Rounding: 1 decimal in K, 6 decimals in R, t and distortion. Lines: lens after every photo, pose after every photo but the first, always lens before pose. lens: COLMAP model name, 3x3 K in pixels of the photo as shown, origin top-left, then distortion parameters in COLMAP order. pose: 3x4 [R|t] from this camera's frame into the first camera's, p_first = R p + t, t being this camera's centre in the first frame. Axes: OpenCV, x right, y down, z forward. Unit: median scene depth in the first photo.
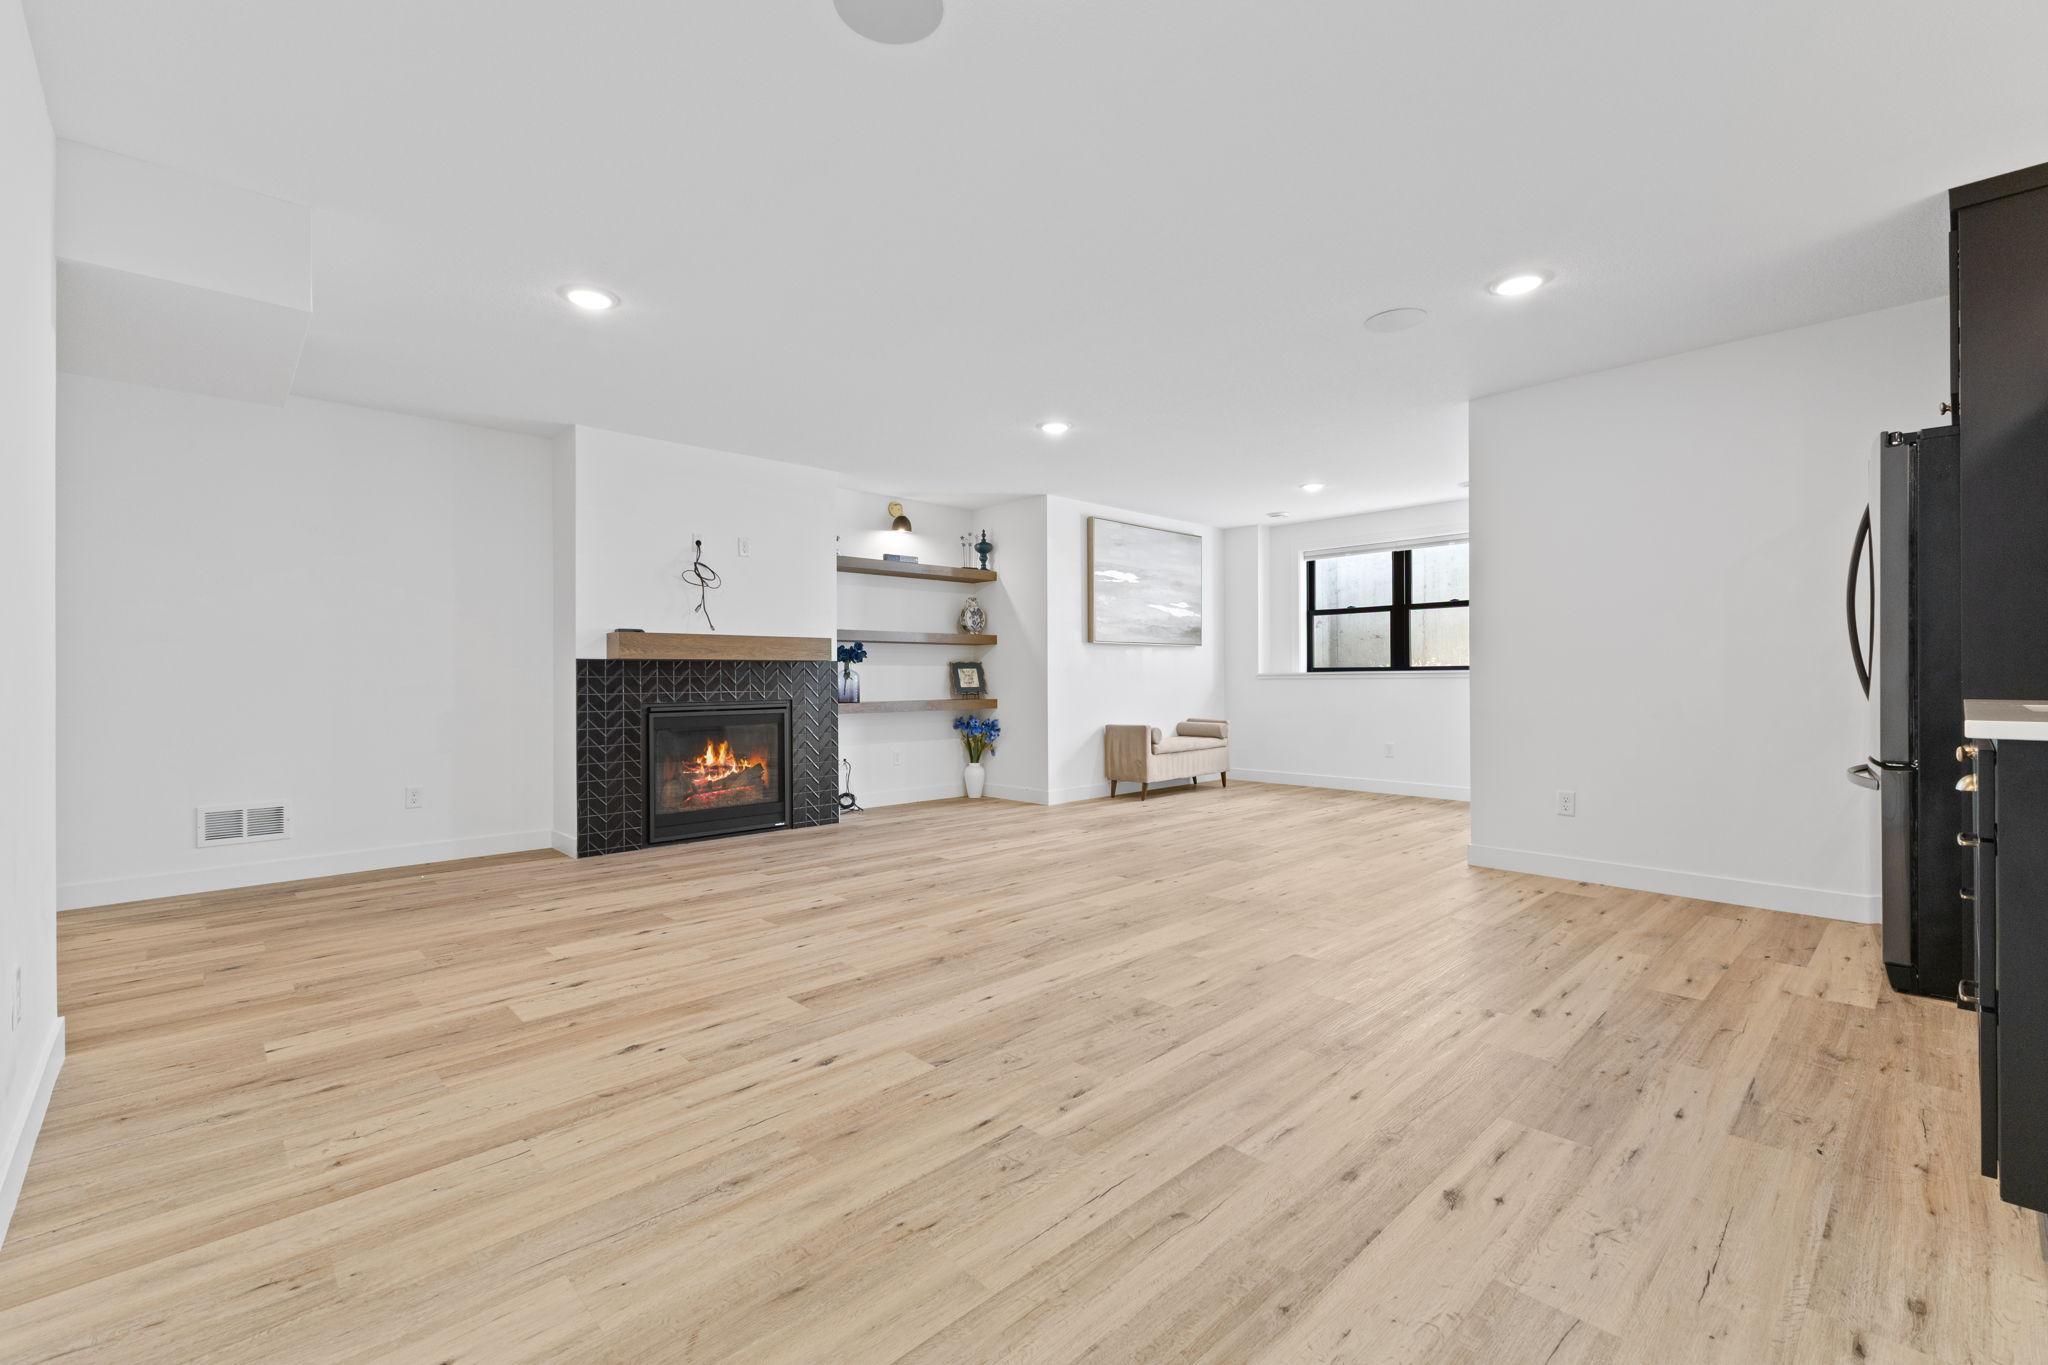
lens RADIAL K [[882.3, 0, 1019.3], [0, 882.3, 690.8], [0, 0, 1]] dist [0.008961, -0.002622]
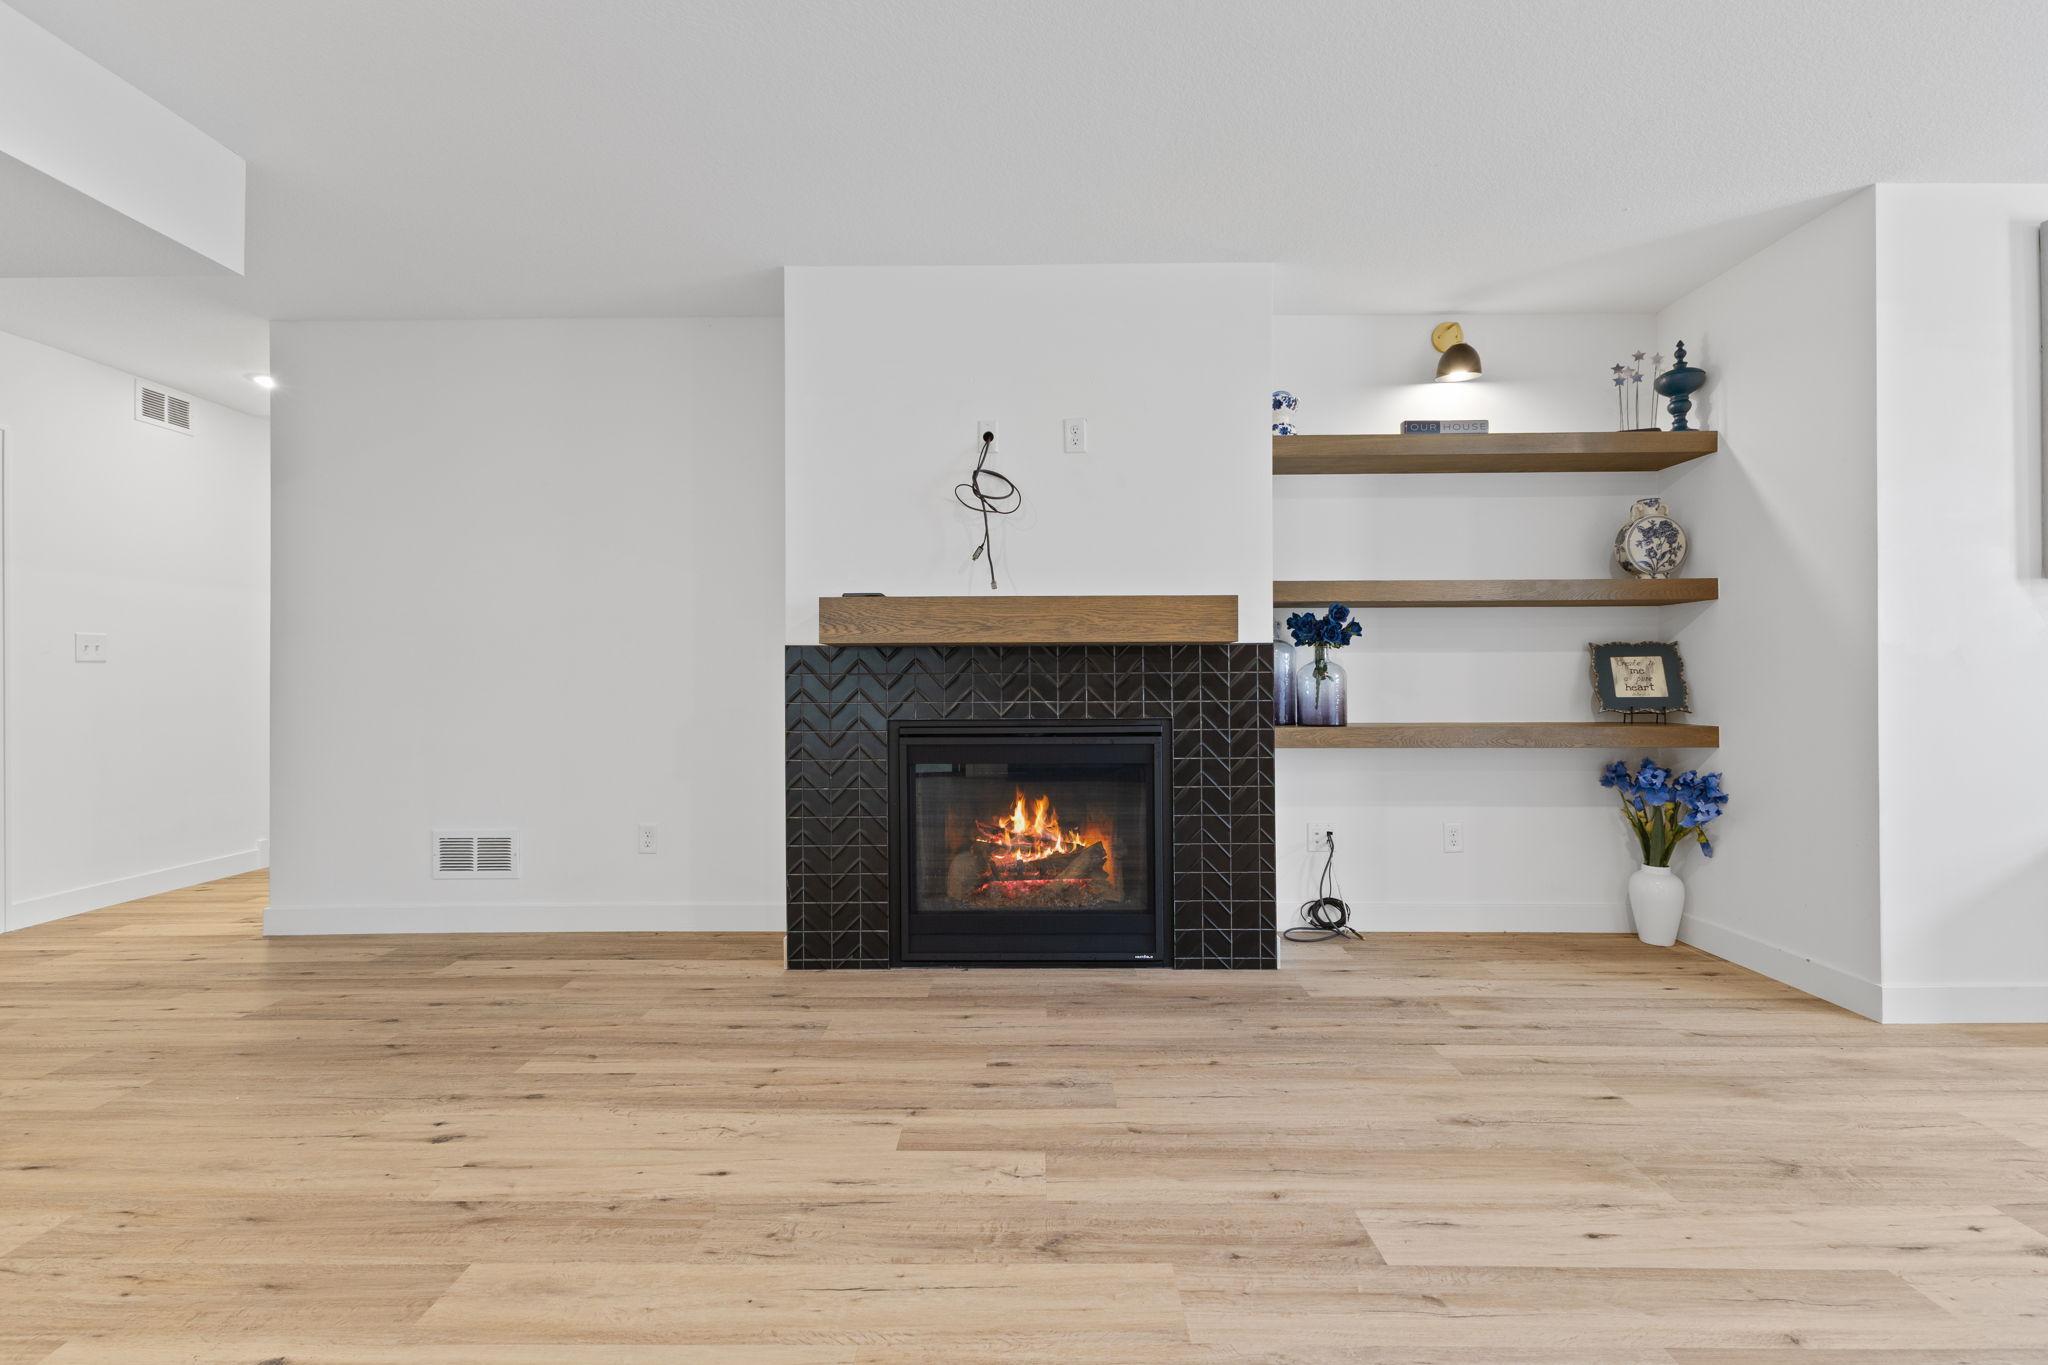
lens RADIAL K [[882.3, 0, 1009.4], [0, 882.3, 674.0], [0, 0, 1]] dist [0.008961, -0.002622]
pose [[0.718661, 0.001526, -0.695359, 0.030178], [-0.011131, 0.999895, -0.009310, -0.009410], [0.695271, 0.014431, 0.718603, 0.506241]]
